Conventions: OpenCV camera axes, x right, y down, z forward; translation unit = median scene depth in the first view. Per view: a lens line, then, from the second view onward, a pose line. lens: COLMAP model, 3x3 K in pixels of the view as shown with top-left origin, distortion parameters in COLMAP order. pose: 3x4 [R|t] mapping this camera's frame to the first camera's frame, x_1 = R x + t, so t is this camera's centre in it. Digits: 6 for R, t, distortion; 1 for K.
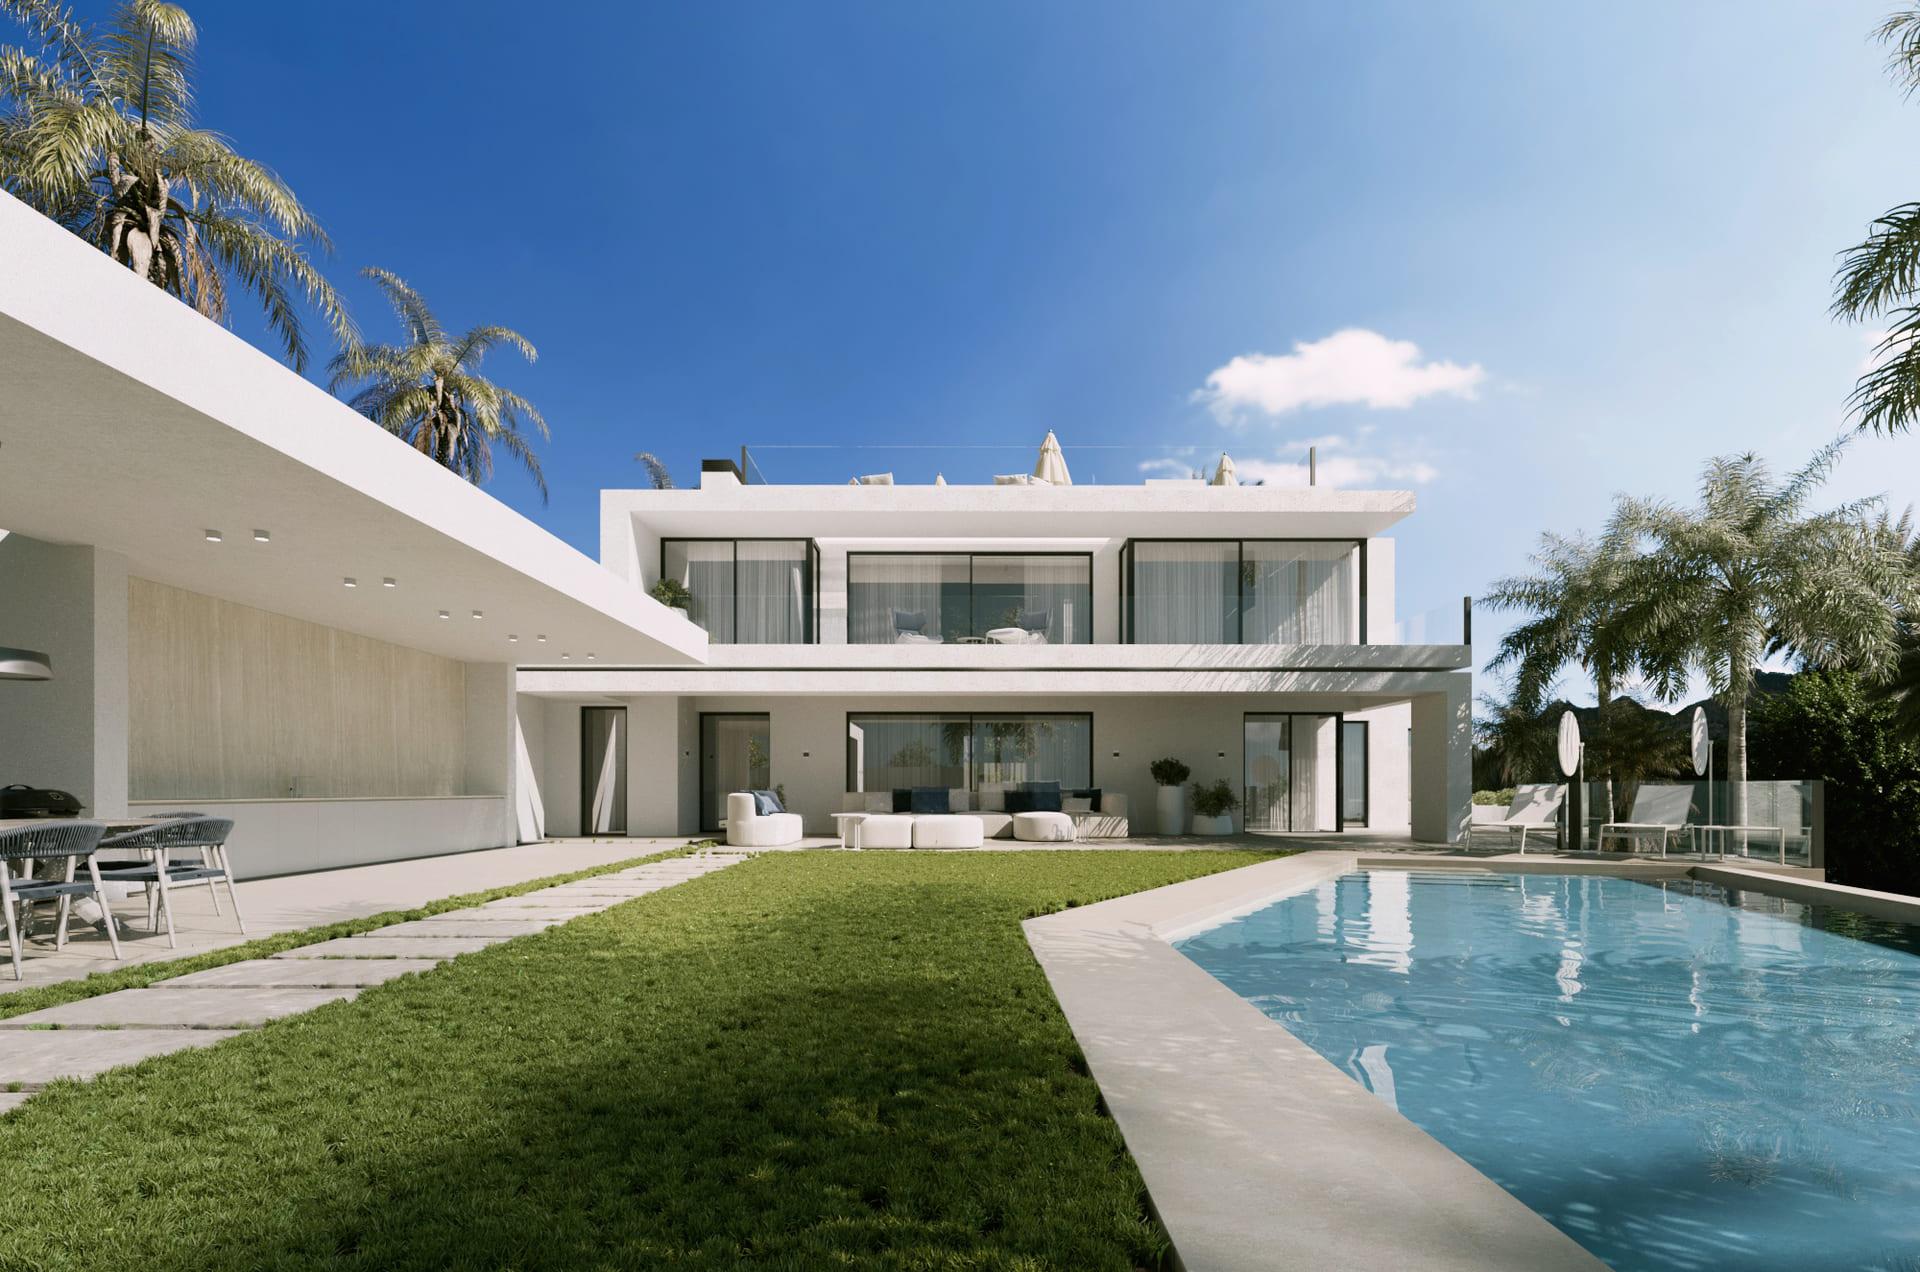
lens RADIAL K [[853.0, 0, 962.8], [0, 853.0, 787.9], [0, 0, 1]] dist [0.000278, -0.000429]
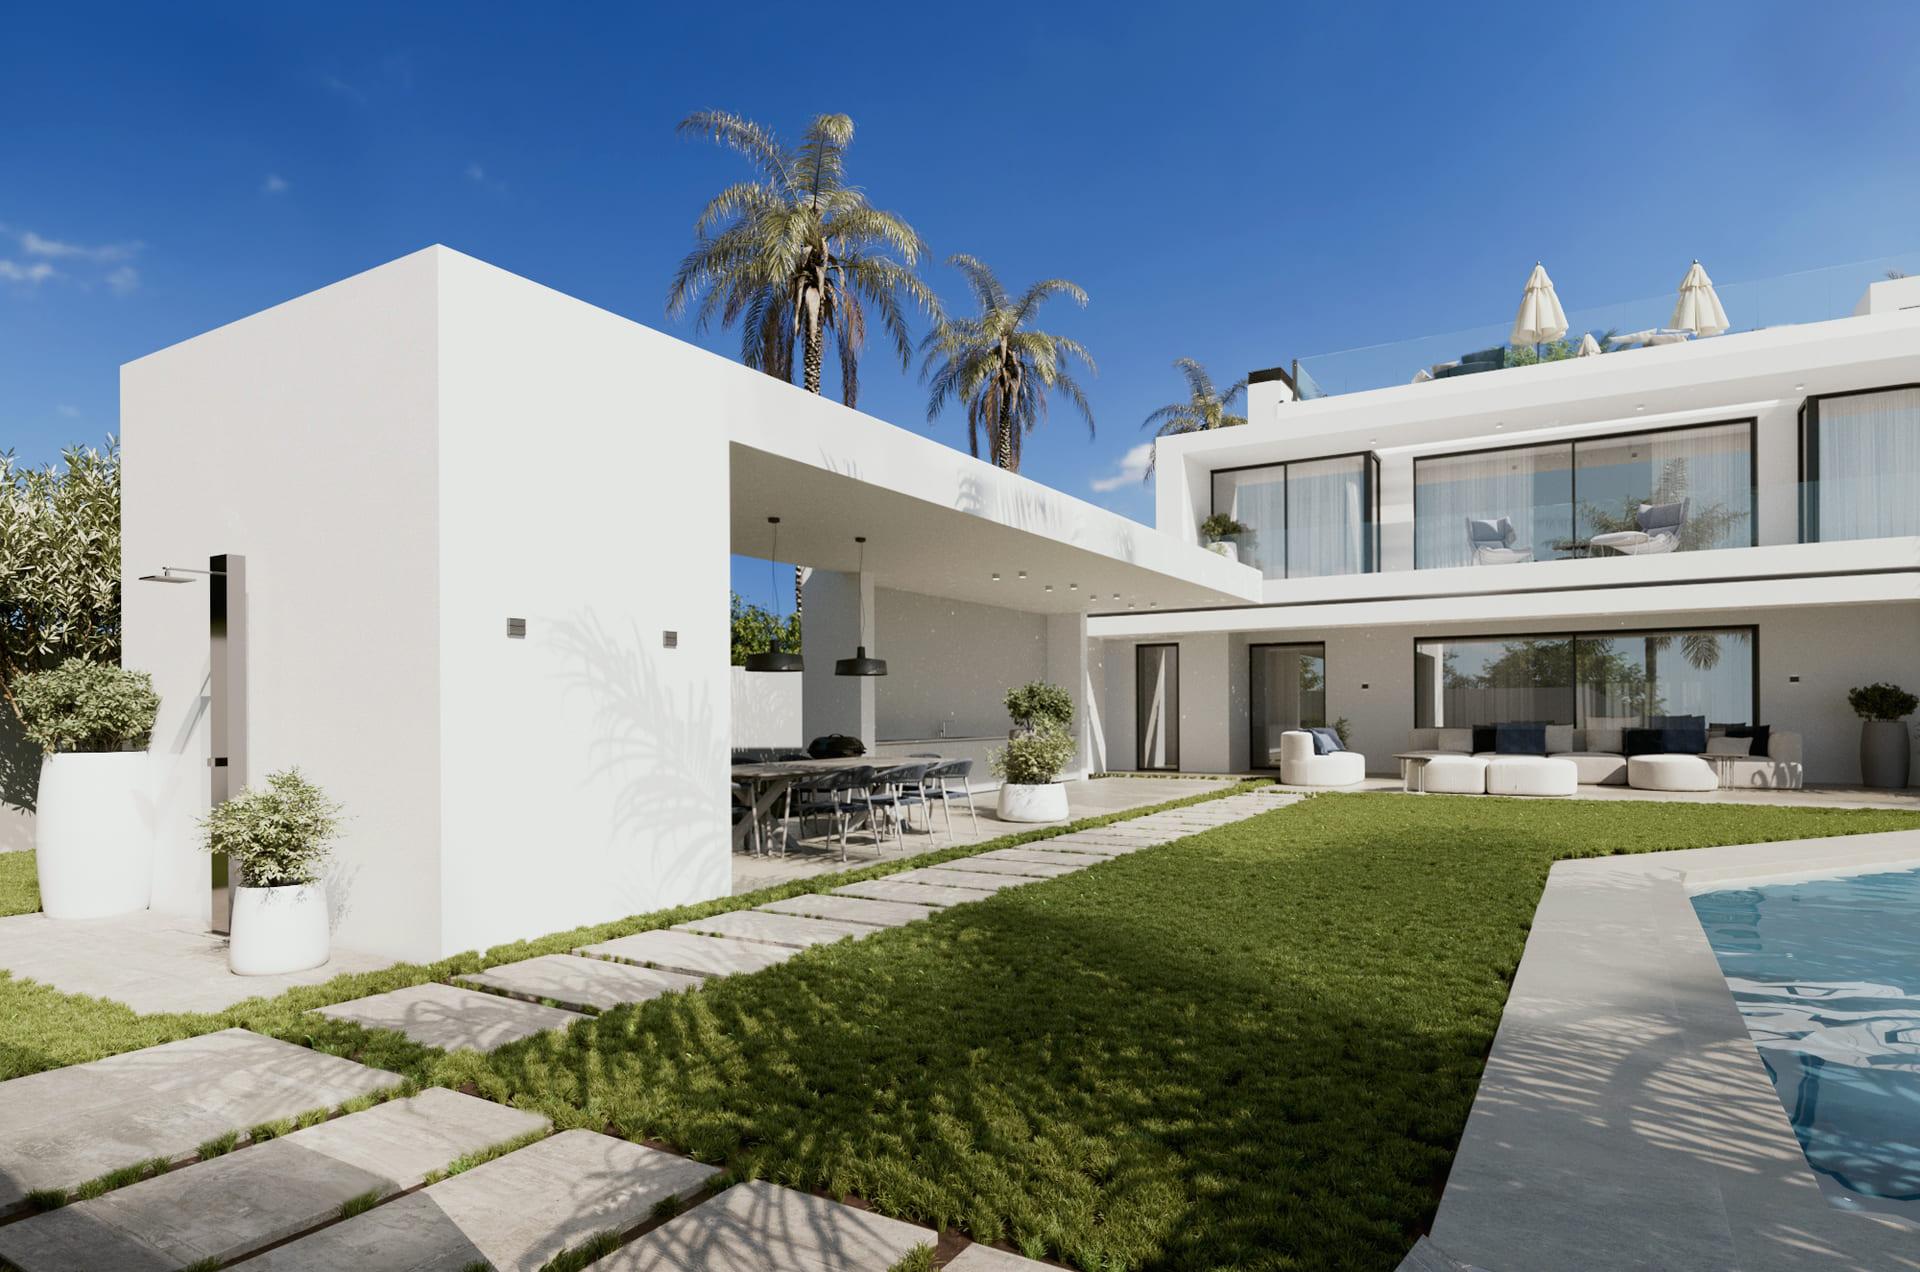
lens RADIAL K [[1068.7, 0, 962.4], [0, 1068.7, 711.8], [0, 0, 1]] dist [0.001227, 0.000871]
pose [[0.853828, -0.005607, -0.520524, 0.047487], [0.007049, 0.999975, 0.000791, -0.018157], [0.520507, -0.004344, 0.853847, -0.225988]]
